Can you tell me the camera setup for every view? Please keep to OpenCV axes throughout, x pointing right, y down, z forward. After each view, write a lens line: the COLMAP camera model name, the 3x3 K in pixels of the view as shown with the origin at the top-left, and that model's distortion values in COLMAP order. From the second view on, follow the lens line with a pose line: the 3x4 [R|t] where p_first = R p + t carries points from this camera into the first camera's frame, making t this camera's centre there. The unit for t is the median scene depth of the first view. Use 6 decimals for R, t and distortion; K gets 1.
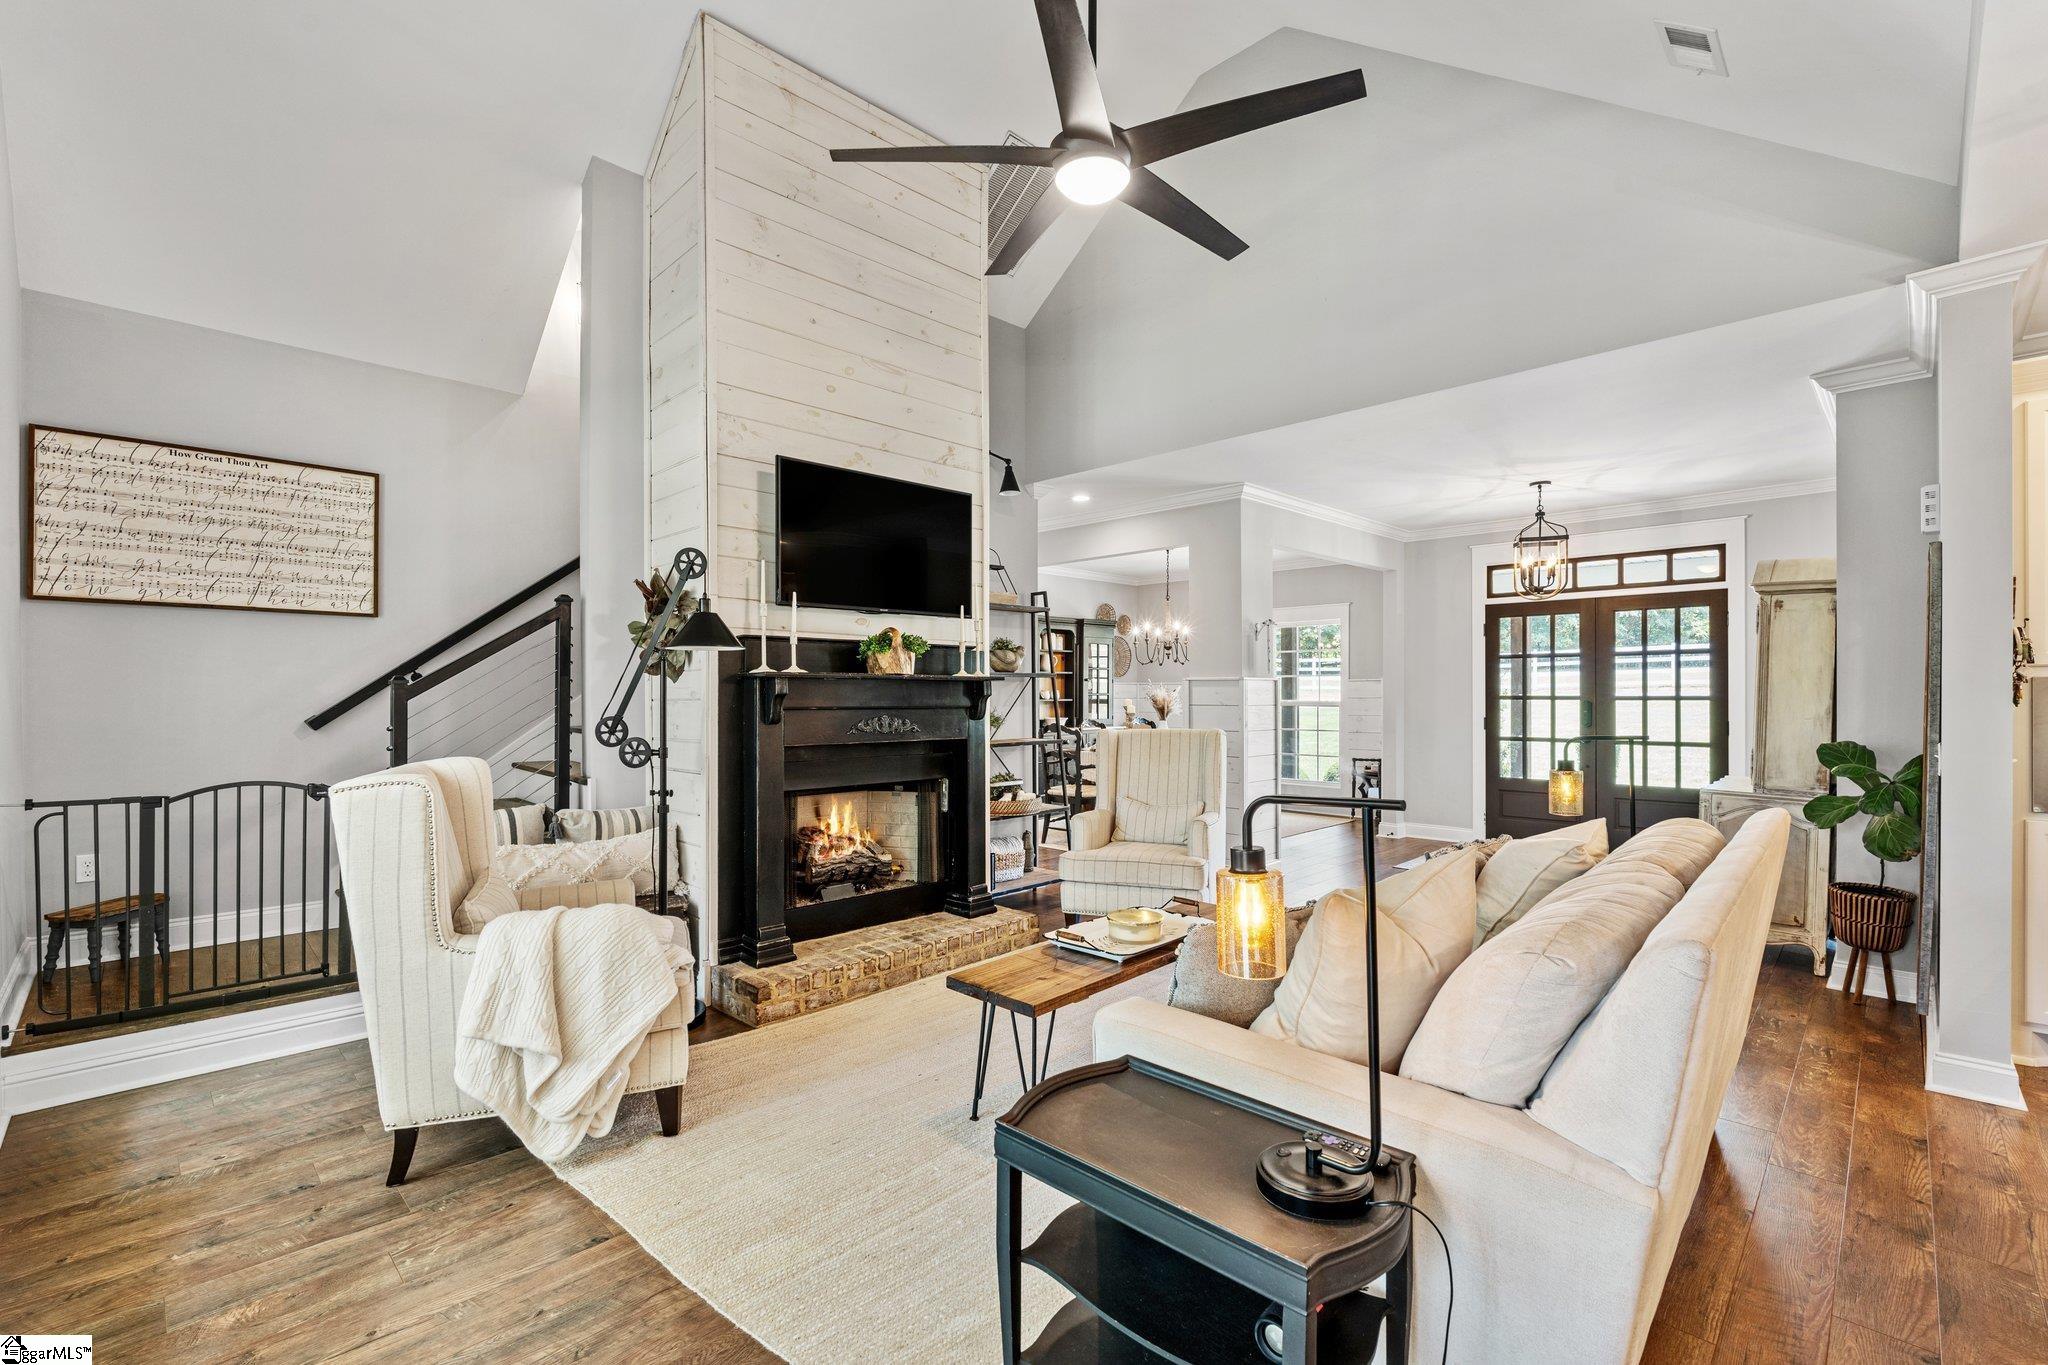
lens RADIAL K [[895.2, 0, 1022.5], [0, 895.2, 695.0], [0, 0, 1]] dist [-0.006493, -0.000109]
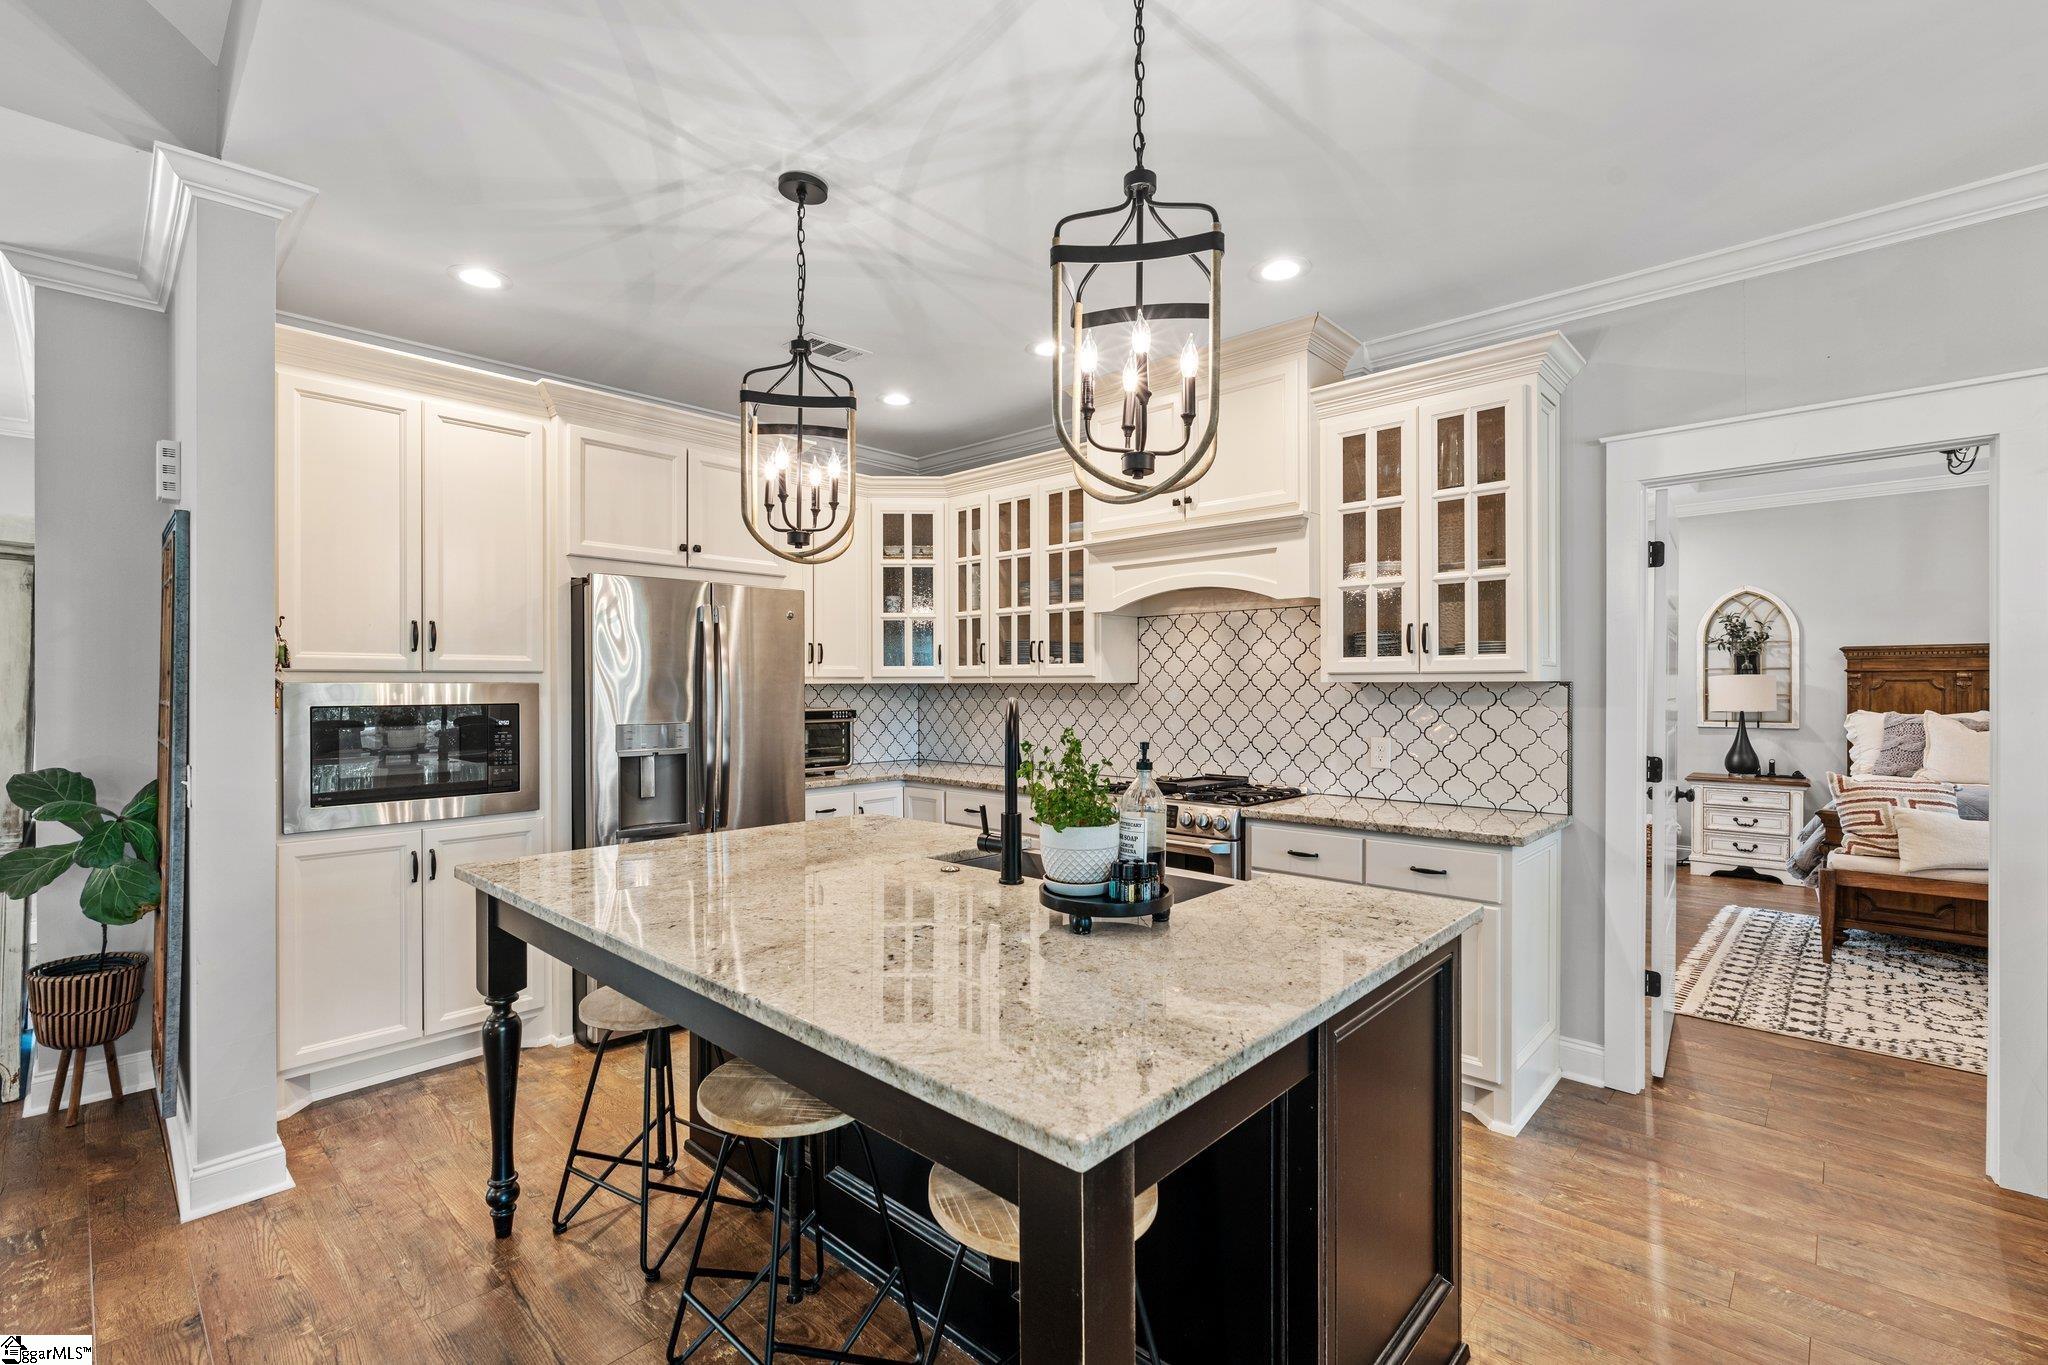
lens RADIAL K [[895.2, 0, 1017.8], [0, 895.2, 684.3], [0, 0, 1]] dist [-0.006493, -0.000109]
pose [[-0.028662, 0.000161, 0.999589, 0.189542], [0.003823, 0.999993, -0.000052, -0.014307], [-0.999582, 0.003820, -0.028663, 0.245711]]
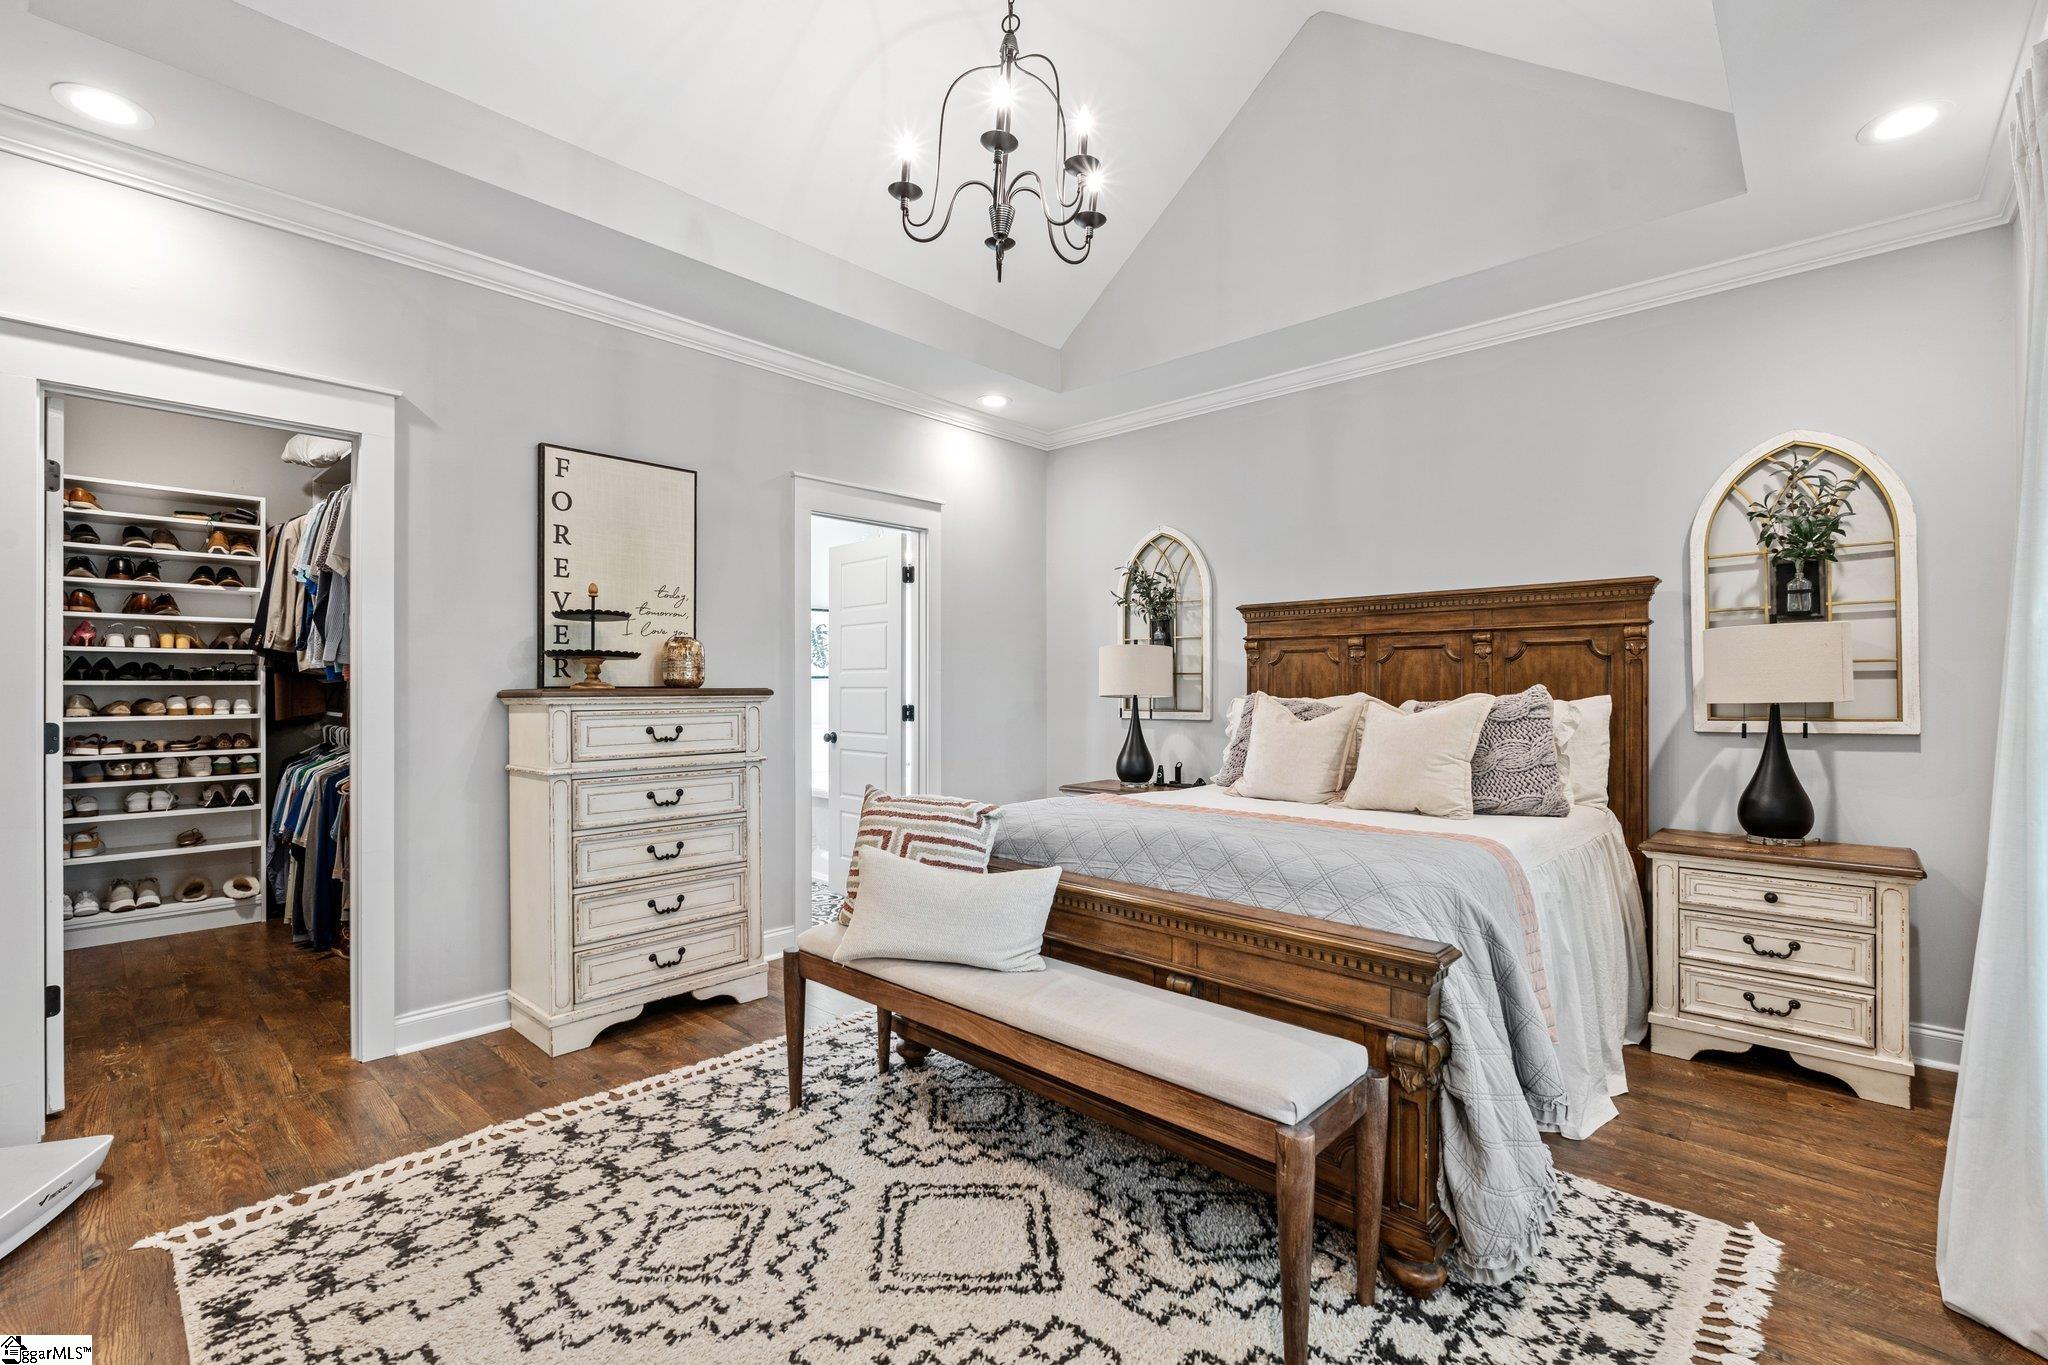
lens RADIAL K [[895.2, 0, 1026.2], [0, 895.2, 682.3], [0, 0, 1]] dist [-0.006493, -0.000109]
pose [[-0.045261, 0.004445, 0.998965, 0.630512], [0.001573, 0.999989, -0.004378, 0.029883], [-0.998974, 0.001374, -0.045268, -1.015326]]
